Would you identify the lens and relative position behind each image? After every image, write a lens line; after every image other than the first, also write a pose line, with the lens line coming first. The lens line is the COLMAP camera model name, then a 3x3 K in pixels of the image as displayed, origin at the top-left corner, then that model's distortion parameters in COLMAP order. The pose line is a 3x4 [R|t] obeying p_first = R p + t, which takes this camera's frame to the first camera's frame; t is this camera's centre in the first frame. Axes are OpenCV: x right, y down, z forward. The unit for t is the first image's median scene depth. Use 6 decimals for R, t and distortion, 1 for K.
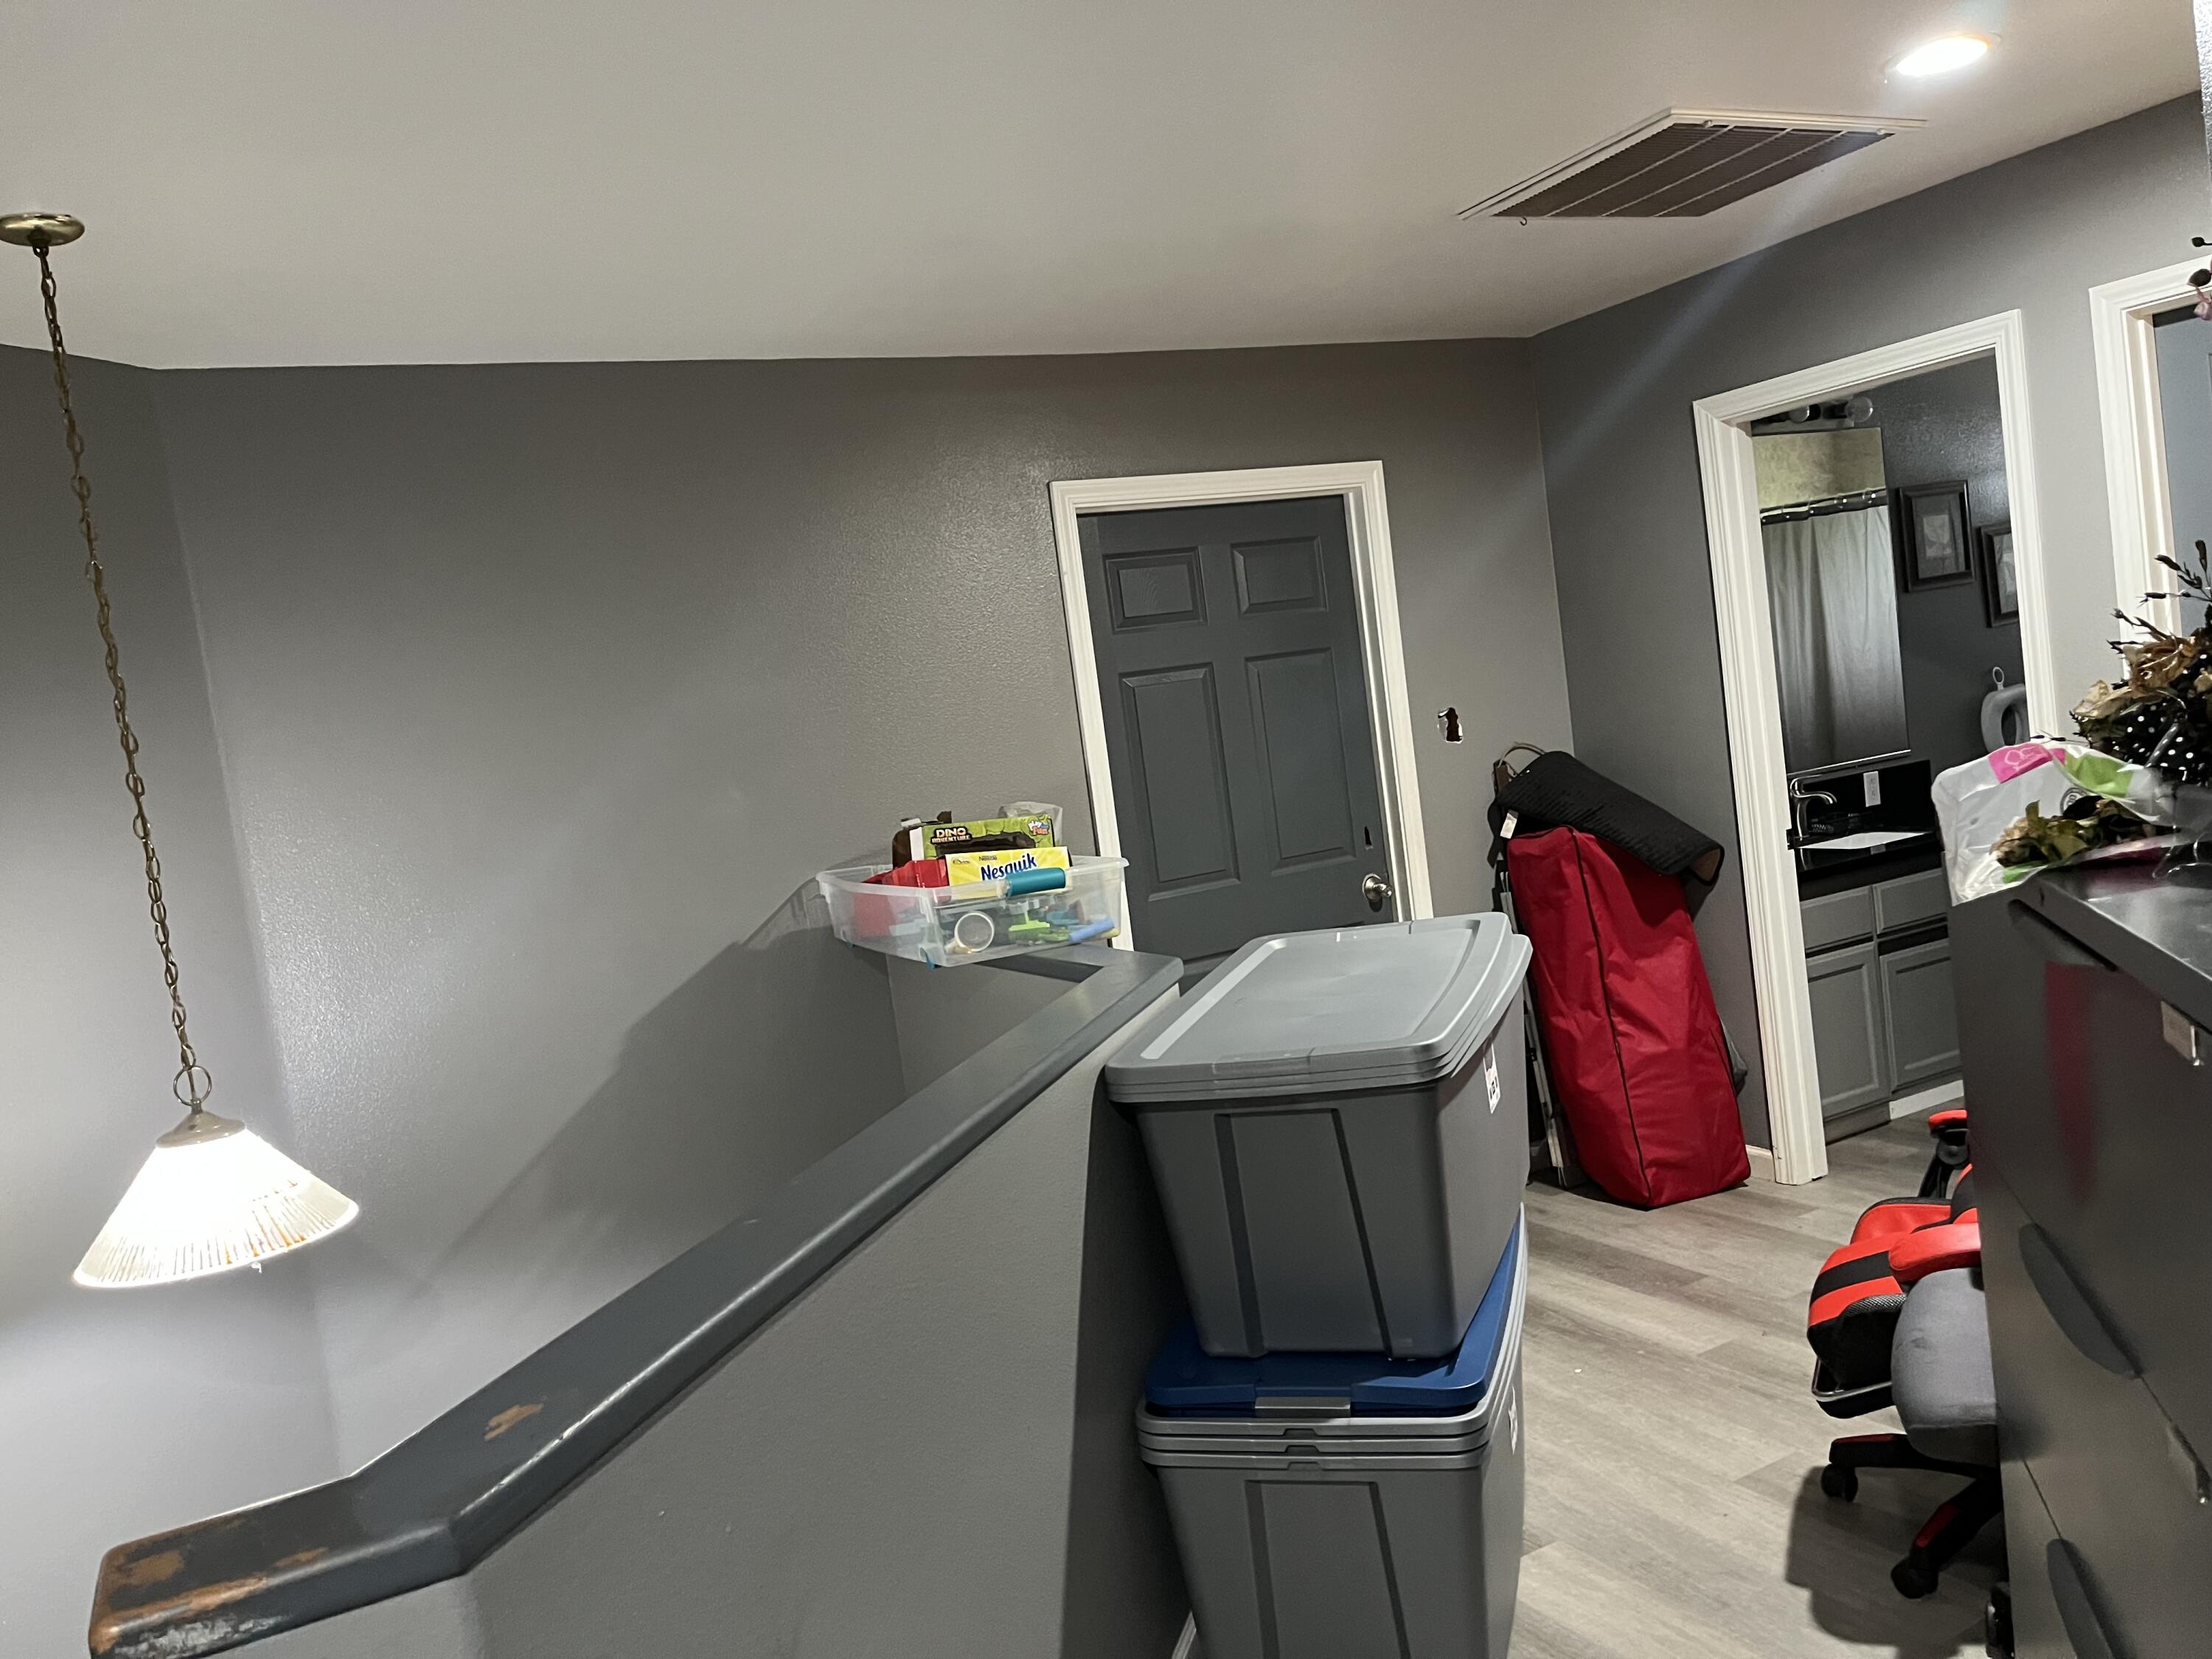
lens RADIAL K [[1672.1, 0, 1106.0], [0, 1672.1, 829.5], [0, 0, 1]] dist [0.072811, -0.108549]
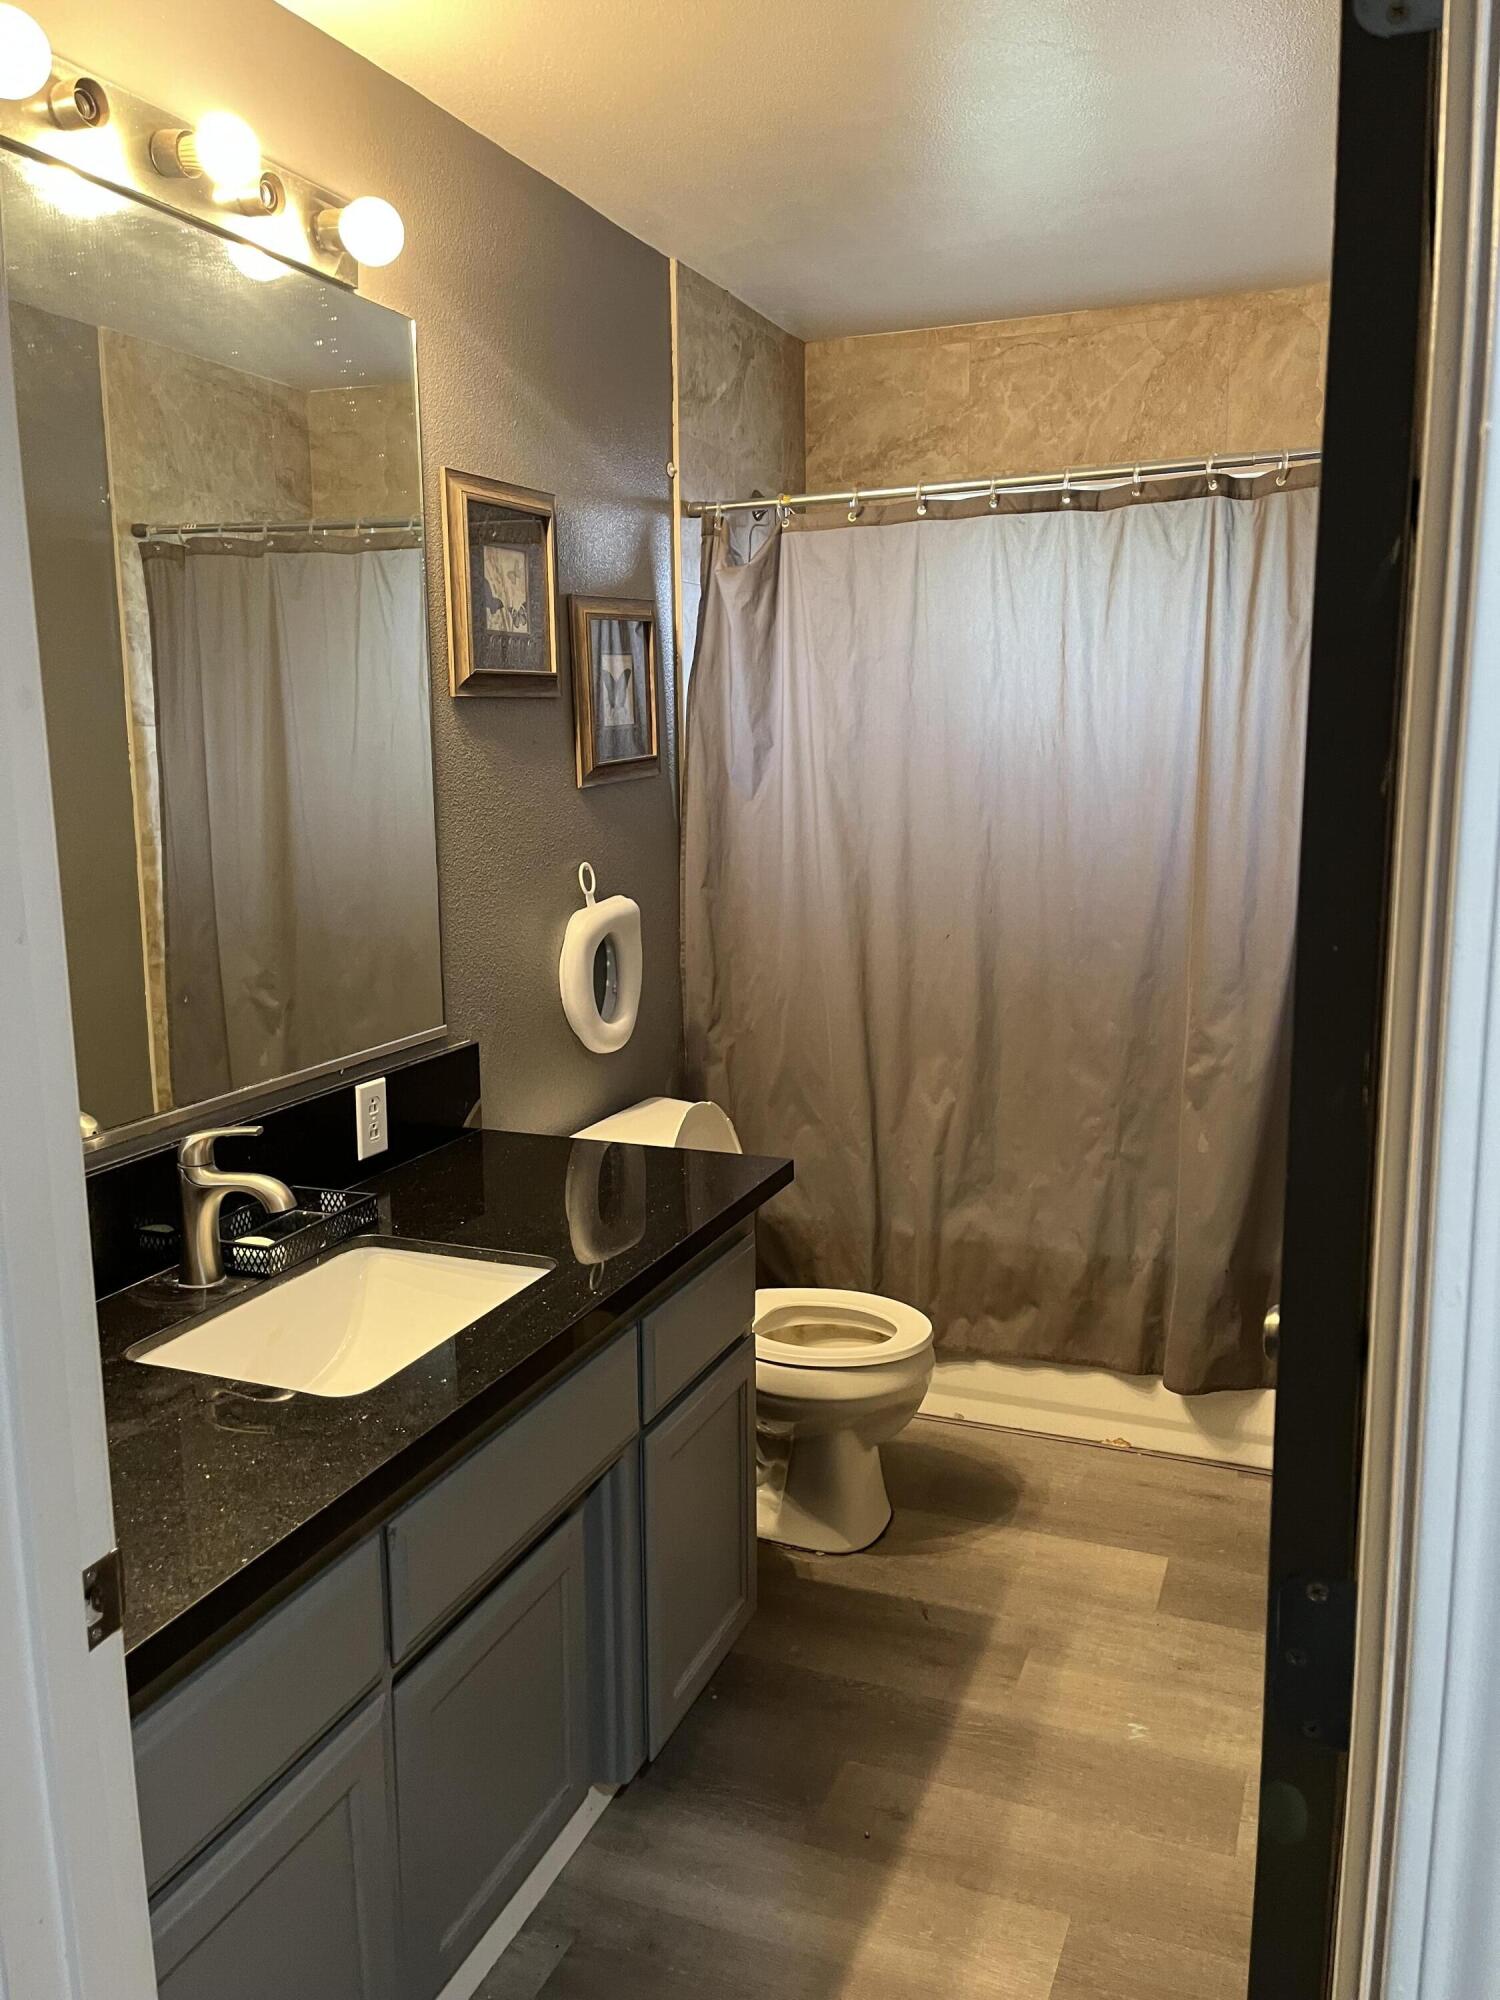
lens RADIAL K [[1511.8, 0, 745.9], [0, 1511.8, 1011.5], [0, 0, 1]] dist [0.072811, -0.108549]
pose [[0.772990, 0.002028, 0.634415, 0.268383], [-0.039362, 0.998222, 0.044769, -0.075616], [-0.633196, -0.059577, 0.771695, 0.614754]]
